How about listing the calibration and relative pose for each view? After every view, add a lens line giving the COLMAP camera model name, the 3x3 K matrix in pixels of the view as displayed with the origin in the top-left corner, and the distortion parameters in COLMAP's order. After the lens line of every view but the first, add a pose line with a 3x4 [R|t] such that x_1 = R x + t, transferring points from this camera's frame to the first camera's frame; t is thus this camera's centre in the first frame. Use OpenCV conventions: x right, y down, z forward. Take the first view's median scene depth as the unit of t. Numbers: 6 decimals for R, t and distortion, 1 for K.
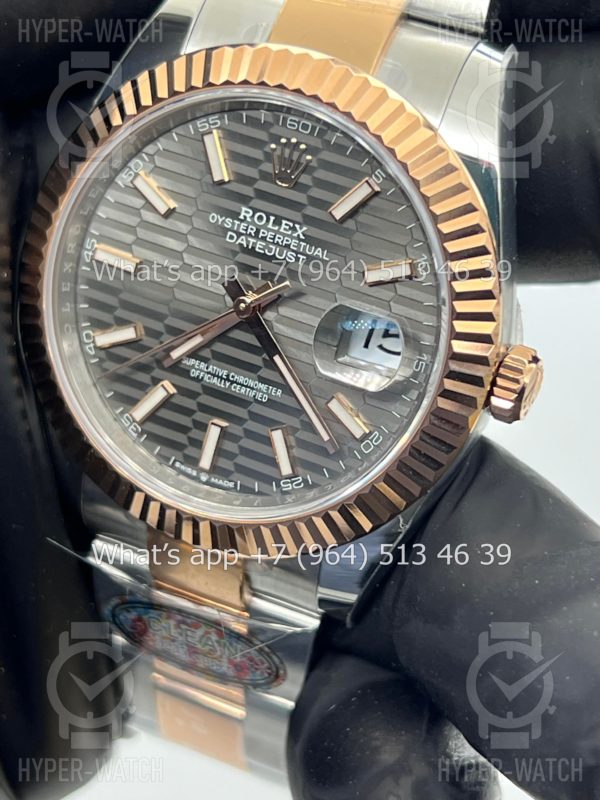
lens RADIAL K [[1792.7, 0, 300.0], [0, 1792.7, 400.0], [0, 0, 1]] dist [0.345644, -0.161260]
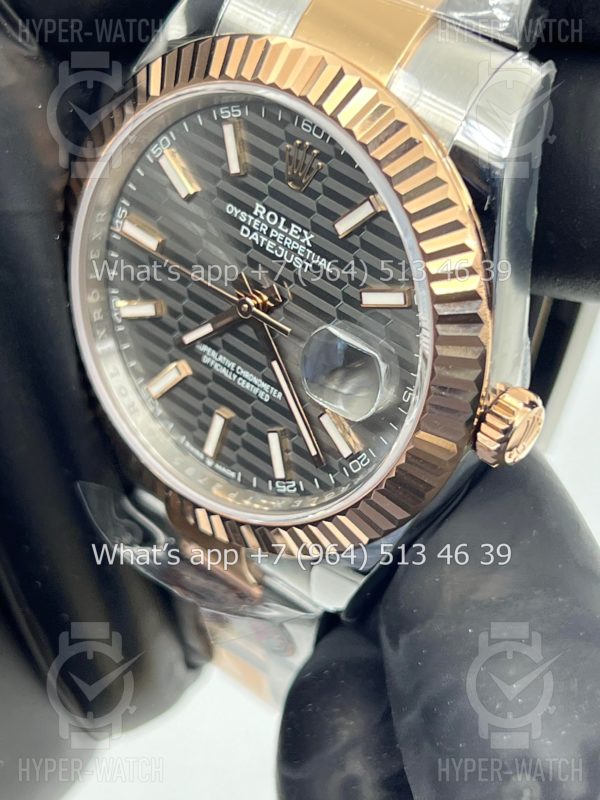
lens RADIAL K [[1792.7, 0, 300.0], [0, 1792.7, 400.0], [0, 0, 1]] dist [0.345644, -0.161260]
pose [[0.961882, 0.134314, -0.238209, 0.231516], [-0.088560, 0.977125, 0.193351, -0.191010], [0.258730, -0.164885, 0.951773, 0.074466]]
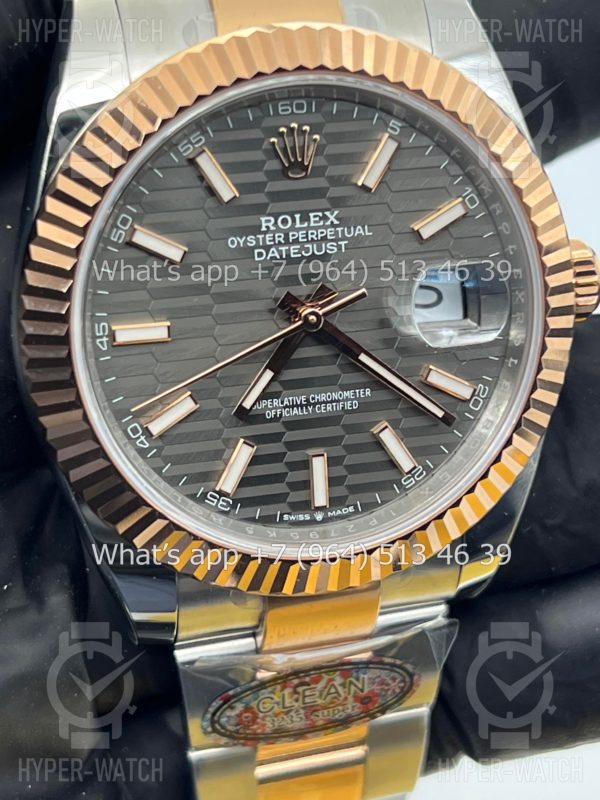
lens RADIAL K [[1792.7, 0, 300.0], [0, 1792.7, 400.0], [0, 0, 1]] dist [0.345644, -0.161260]
pose [[0.772246, -0.410190, 0.485160, -0.481095], [0.399481, 0.907300, 0.131230, -0.133517], [-0.494015, 0.092470, 0.864522, 0.230815]]
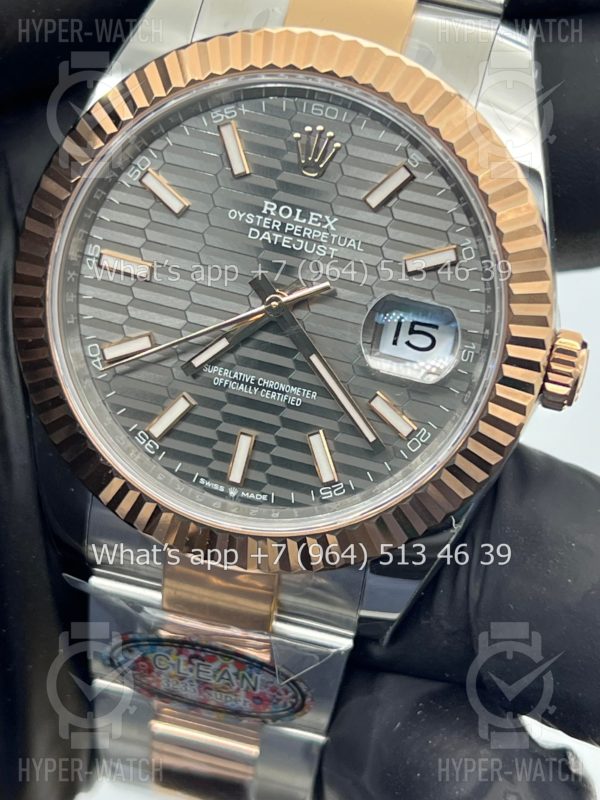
lens RADIAL K [[1792.7, 0, 300.0], [0, 1792.7, 400.0], [0, 0, 1]] dist [0.345644, -0.161260]
pose [[0.978284, -0.057375, 0.199171, -0.206900], [0.067804, 0.996641, -0.045938, 0.041290], [-0.195866, 0.058445, 0.978887, 0.077640]]
